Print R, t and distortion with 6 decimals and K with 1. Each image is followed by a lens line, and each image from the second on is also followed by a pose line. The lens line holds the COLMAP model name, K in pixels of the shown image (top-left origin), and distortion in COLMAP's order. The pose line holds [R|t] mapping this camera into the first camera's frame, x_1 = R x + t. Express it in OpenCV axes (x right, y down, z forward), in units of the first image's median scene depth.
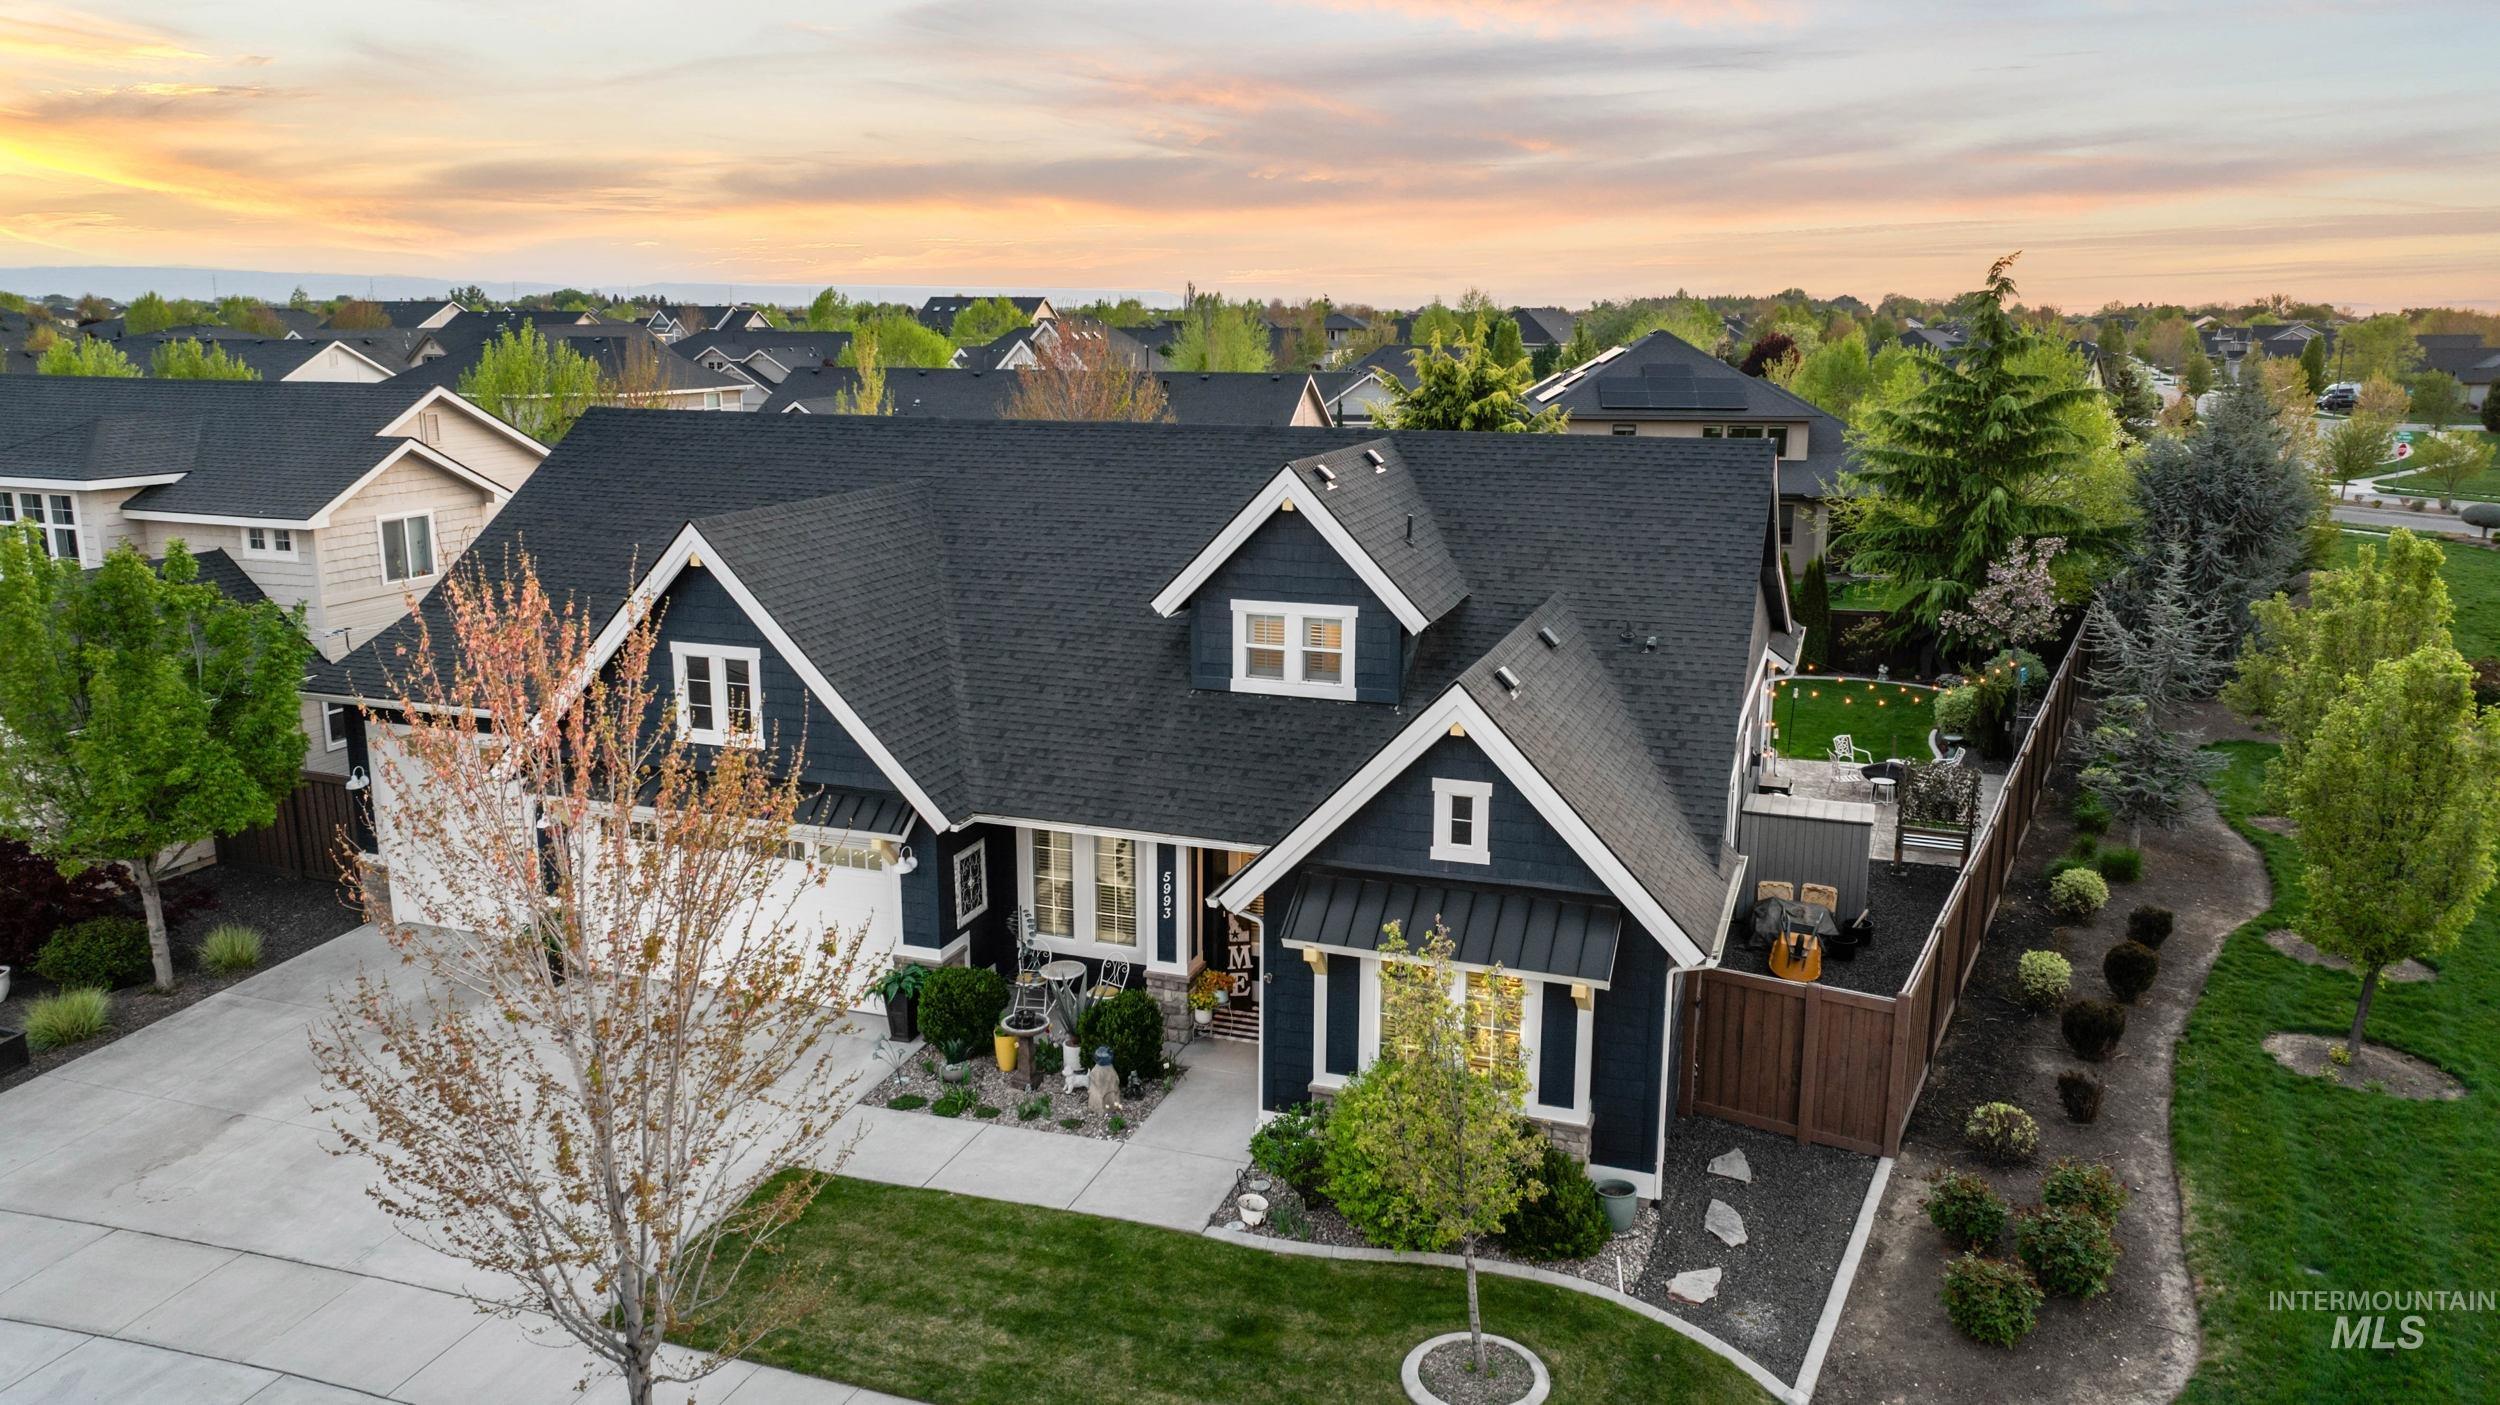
lens RADIAL K [[1735.2, 0, 1298.6], [0, 1735.2, 698.0], [0, 0, 1]] dist [-0.007708, -0.000801]
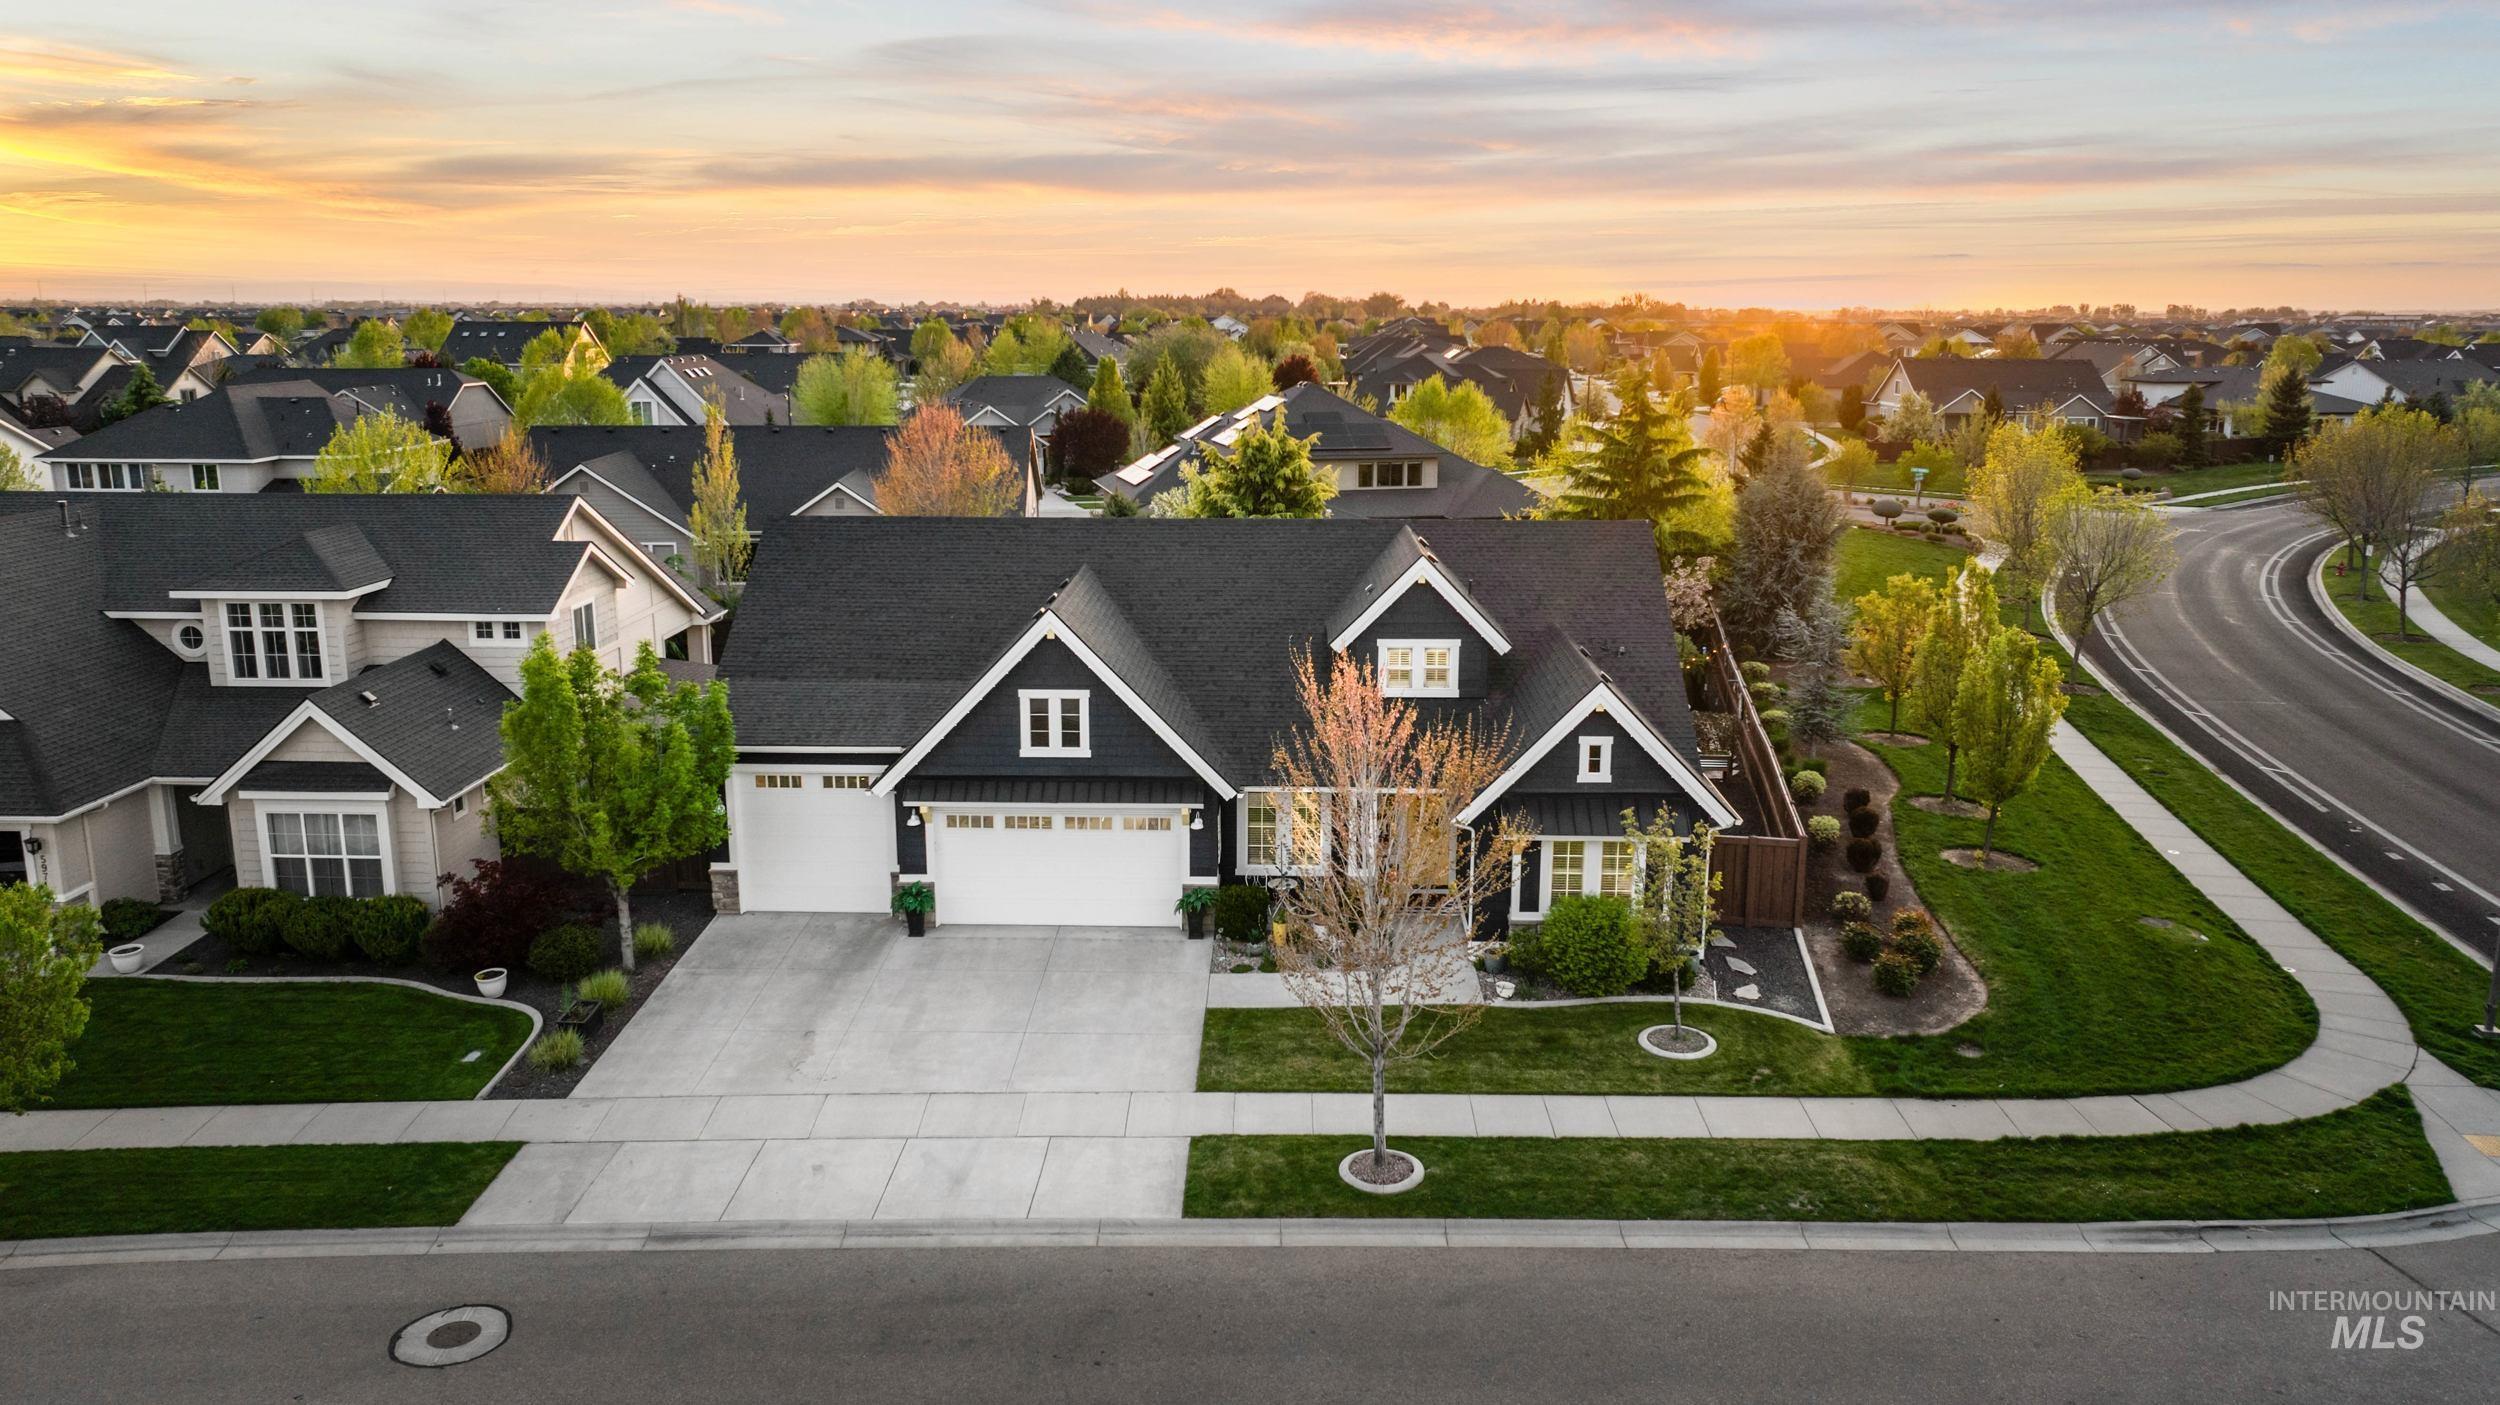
lens RADIAL K [[1790.4, 0, 1250.0], [0, 1790.4, 702.5], [0, 0, 1]] dist [-0.004969, -0.000764]
pose [[0.950880, -0.069531, 0.301651, -0.643915], [0.067748, 0.997568, 0.016382, -0.033660], [-0.302057, 0.004859, 0.953278, -0.524236]]
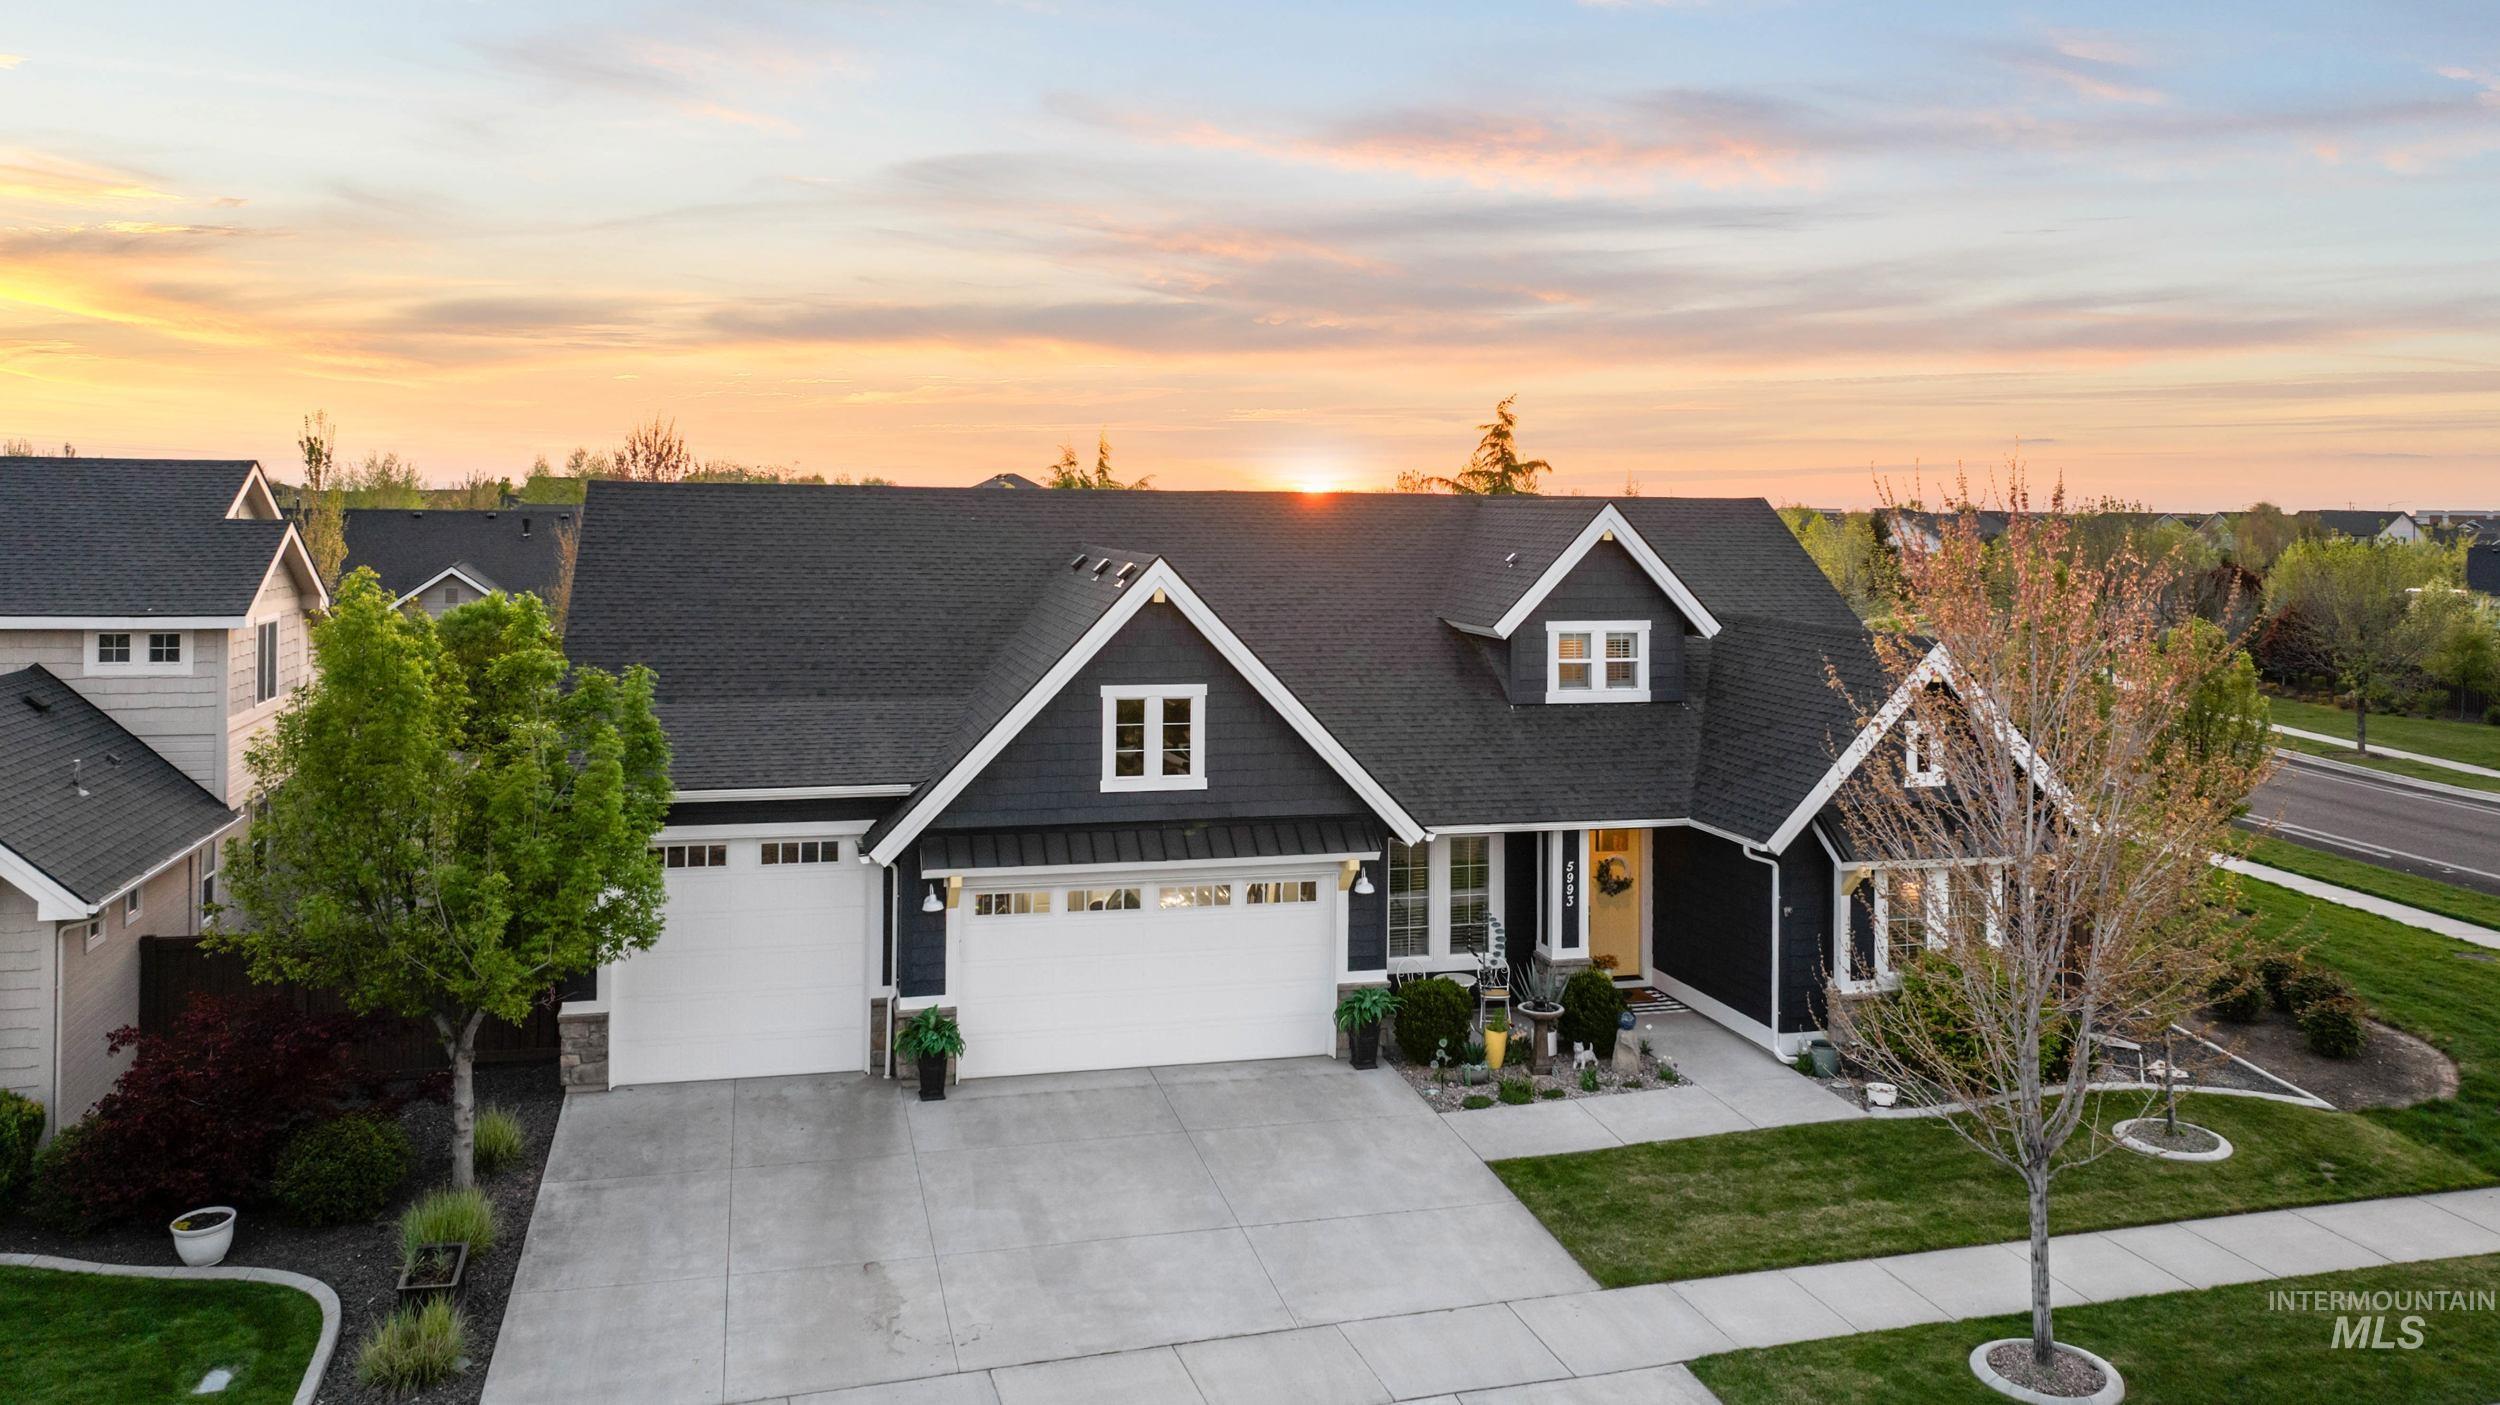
lens RADIAL K [[1855.6, 0, 1233.6], [0, 1855.6, 499.9], [0, 0, 1]] dist [-0.016735, -0.000814]
pose [[0.826903, 0.007730, 0.562291, -0.889189], [0.116175, 0.975987, -0.184263, 0.065494], [-0.550213, 0.217692, 0.806149, 0.111895]]
